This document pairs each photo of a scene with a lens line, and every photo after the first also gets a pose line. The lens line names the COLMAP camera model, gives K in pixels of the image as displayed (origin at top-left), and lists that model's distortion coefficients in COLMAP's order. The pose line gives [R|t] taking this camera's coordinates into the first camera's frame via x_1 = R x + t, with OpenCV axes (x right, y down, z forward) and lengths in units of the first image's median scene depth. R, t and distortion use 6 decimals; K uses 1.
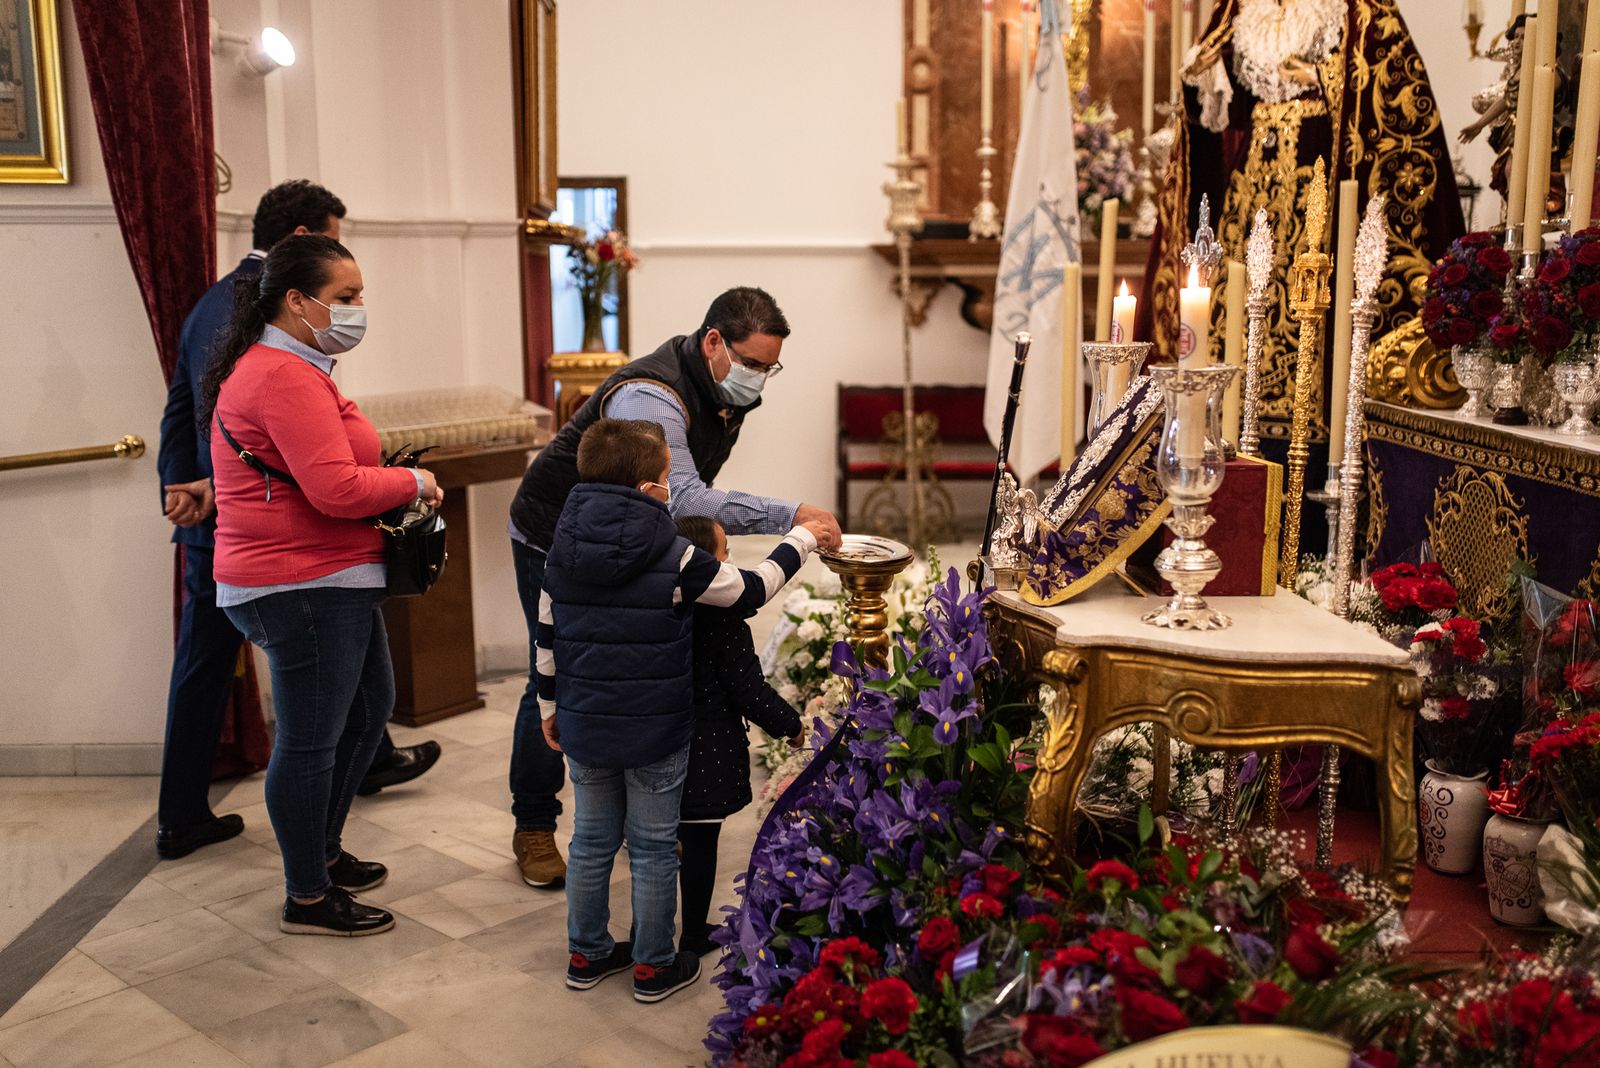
lens RADIAL K [[1530.5, 0, 800.0], [0, 1530.5, 534.0], [0, 0, 1]] dist [0.003531, -0.000825]
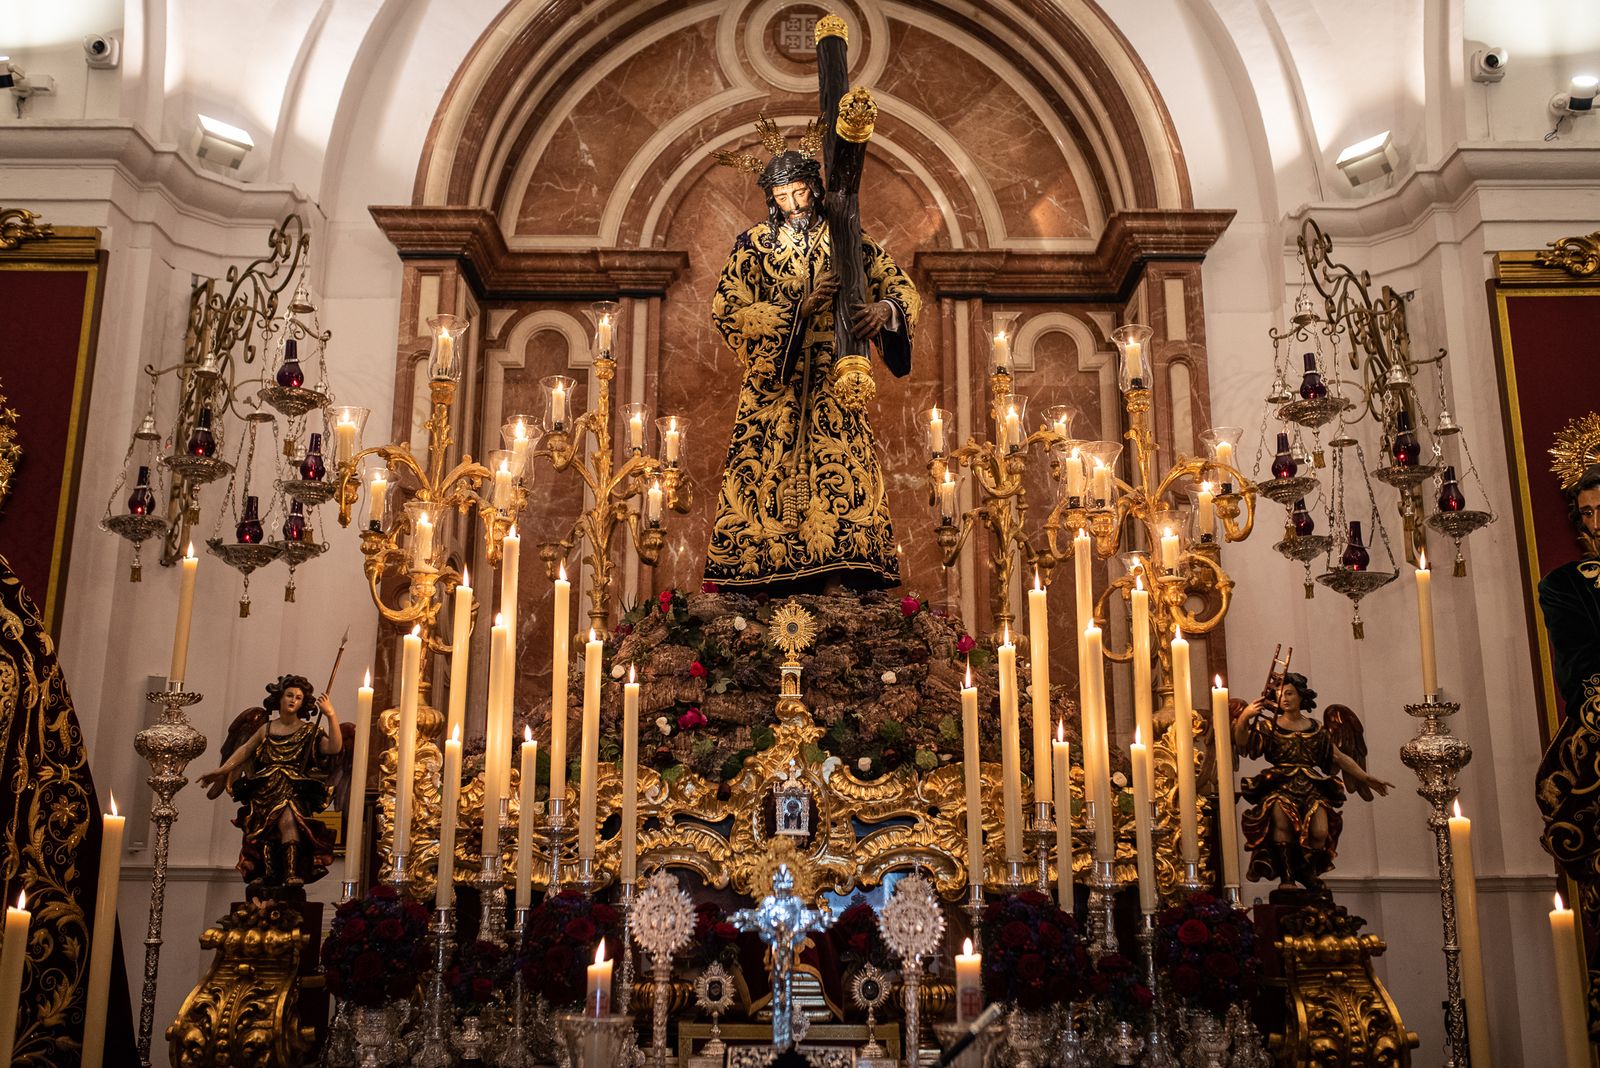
lens RADIAL K [[1530.5, 0, 800.0], [0, 1530.5, 534.0], [0, 0, 1]] dist [0.003531, -0.000825]
pose [[0.030445, 0.240634, 0.970138, -0.491448], [0.151985, 0.958188, -0.242439, -0.106861], [-0.987914, 0.154827, -0.007400, 0.558664]]
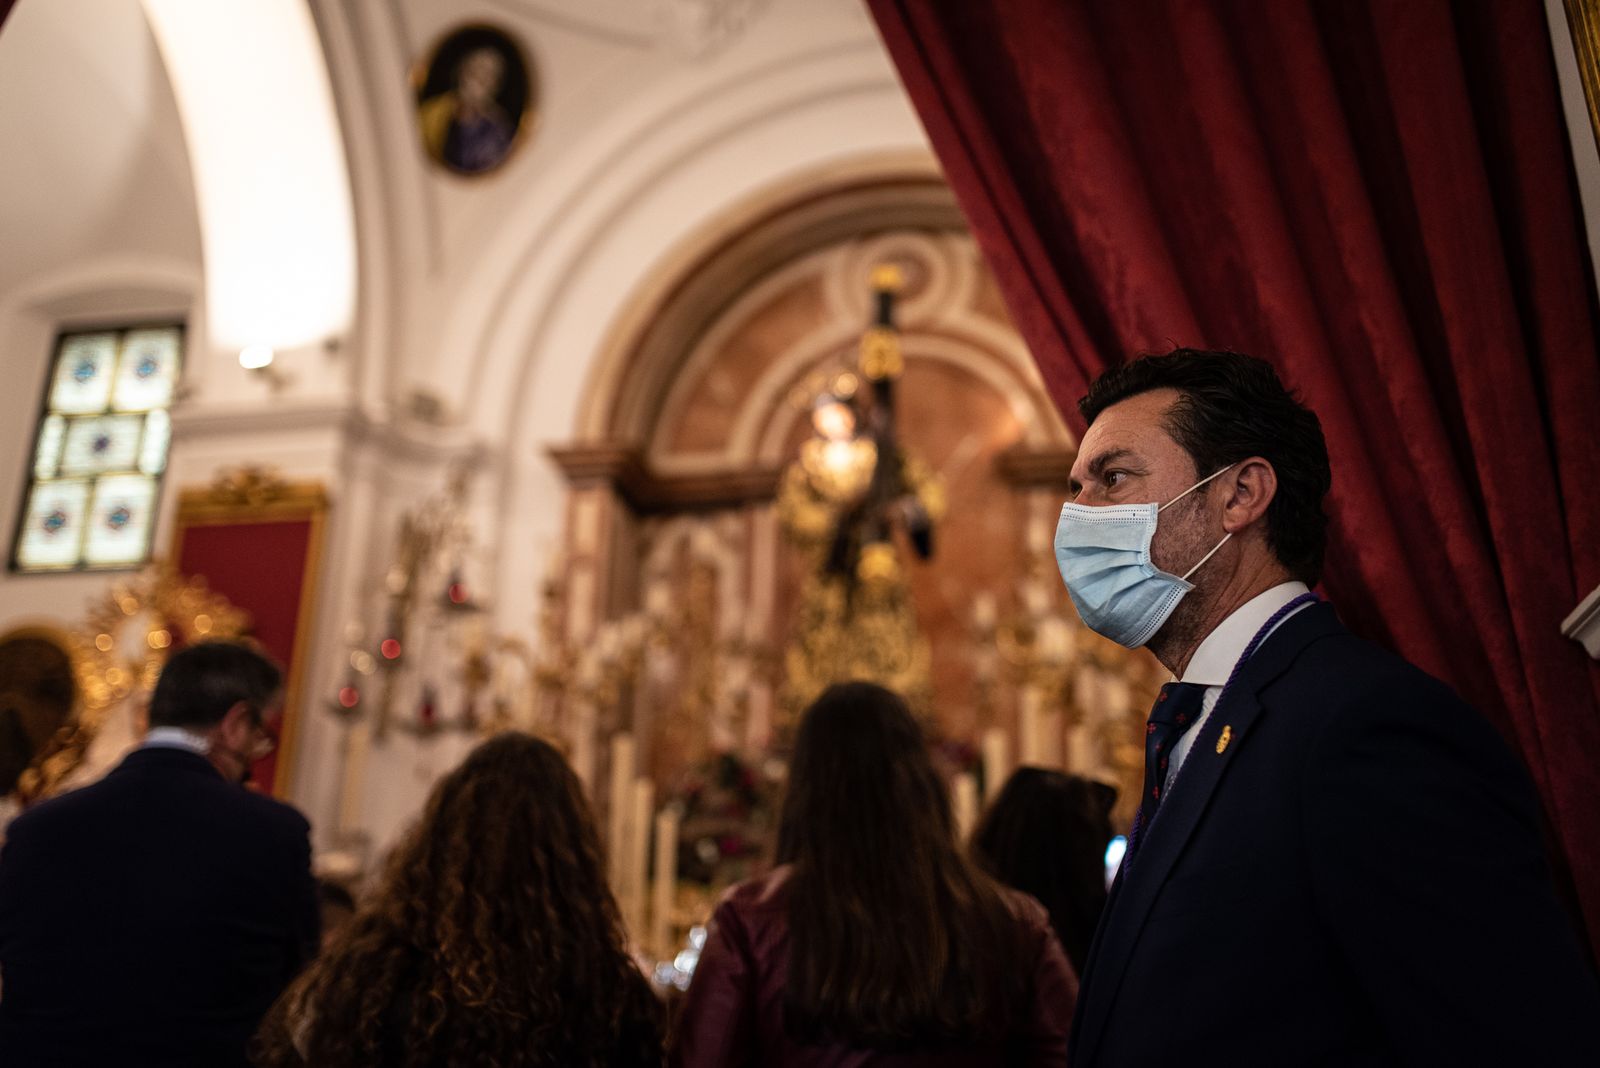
lens RADIAL K [[1530.5, 0, 800.0], [0, 1530.5, 534.0], [0, 0, 1]] dist [0.003531, -0.000825]
pose [[0.224601, 0.347363, 0.910436, -0.694090], [0.134593, 0.914293, -0.382038, 0.000617], [-0.965111, 0.208344, 0.158599, 0.347149]]
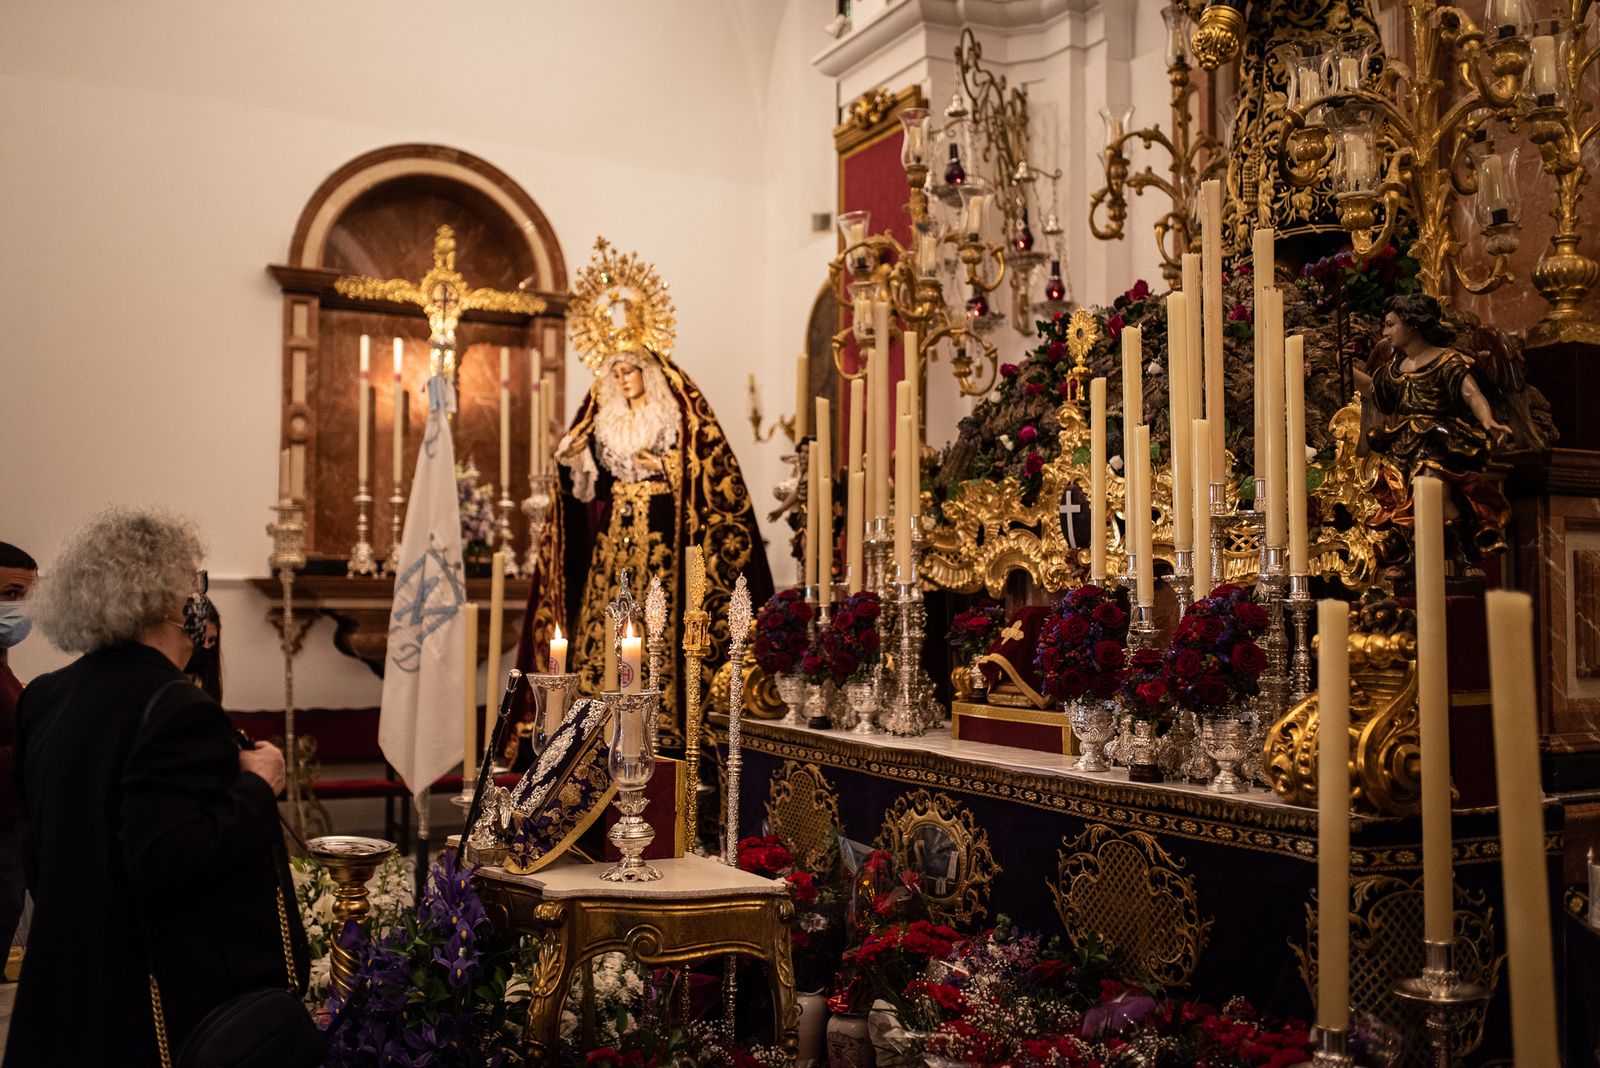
lens RADIAL K [[1530.5, 0, 800.0], [0, 1530.5, 534.0], [0, 0, 1]] dist [0.003531, -0.000825]
pose [[0.901609, 0.028553, 0.431608, -0.118458], [0.061352, 0.979289, -0.192947, 0.016663], [-0.428178, 0.200443, 0.881185, -0.188106]]
